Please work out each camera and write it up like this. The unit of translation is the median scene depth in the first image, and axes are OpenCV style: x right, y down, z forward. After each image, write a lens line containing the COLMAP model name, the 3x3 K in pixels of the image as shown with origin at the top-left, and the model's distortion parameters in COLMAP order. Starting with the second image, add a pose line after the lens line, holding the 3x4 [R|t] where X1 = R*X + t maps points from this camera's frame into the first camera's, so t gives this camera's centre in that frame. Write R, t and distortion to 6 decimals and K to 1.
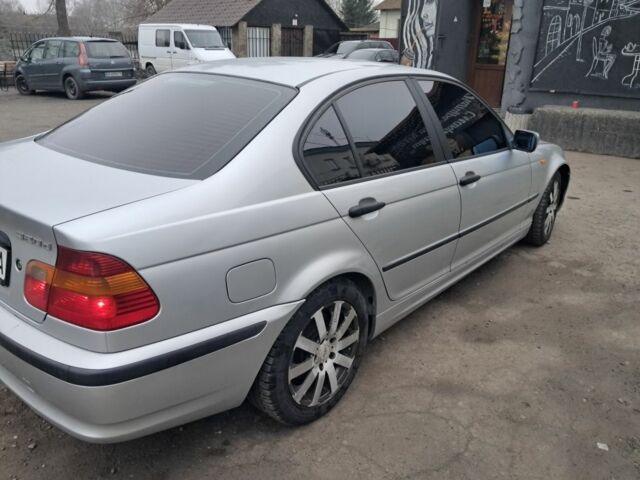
lens RADIAL K [[500.9, 0, 320.0], [0, 500.9, 240.0], [0, 0, 1]] dist [-0.005019, 0.004609]
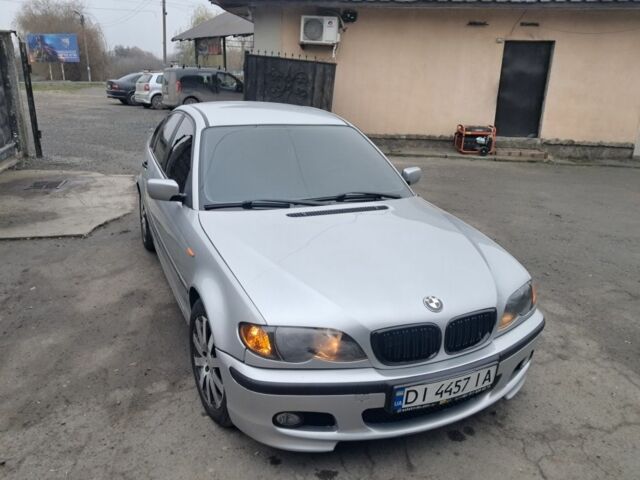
lens RADIAL K [[500.9, 0, 320.0], [0, 500.9, 240.0], [0, 0, 1]] dist [-0.005019, 0.004609]
pose [[-0.410293, 0.287940, -0.865303, 1.288318], [-0.323171, 0.841362, 0.433209, -0.722165], [0.852772, 0.457384, -0.252151, 1.743241]]
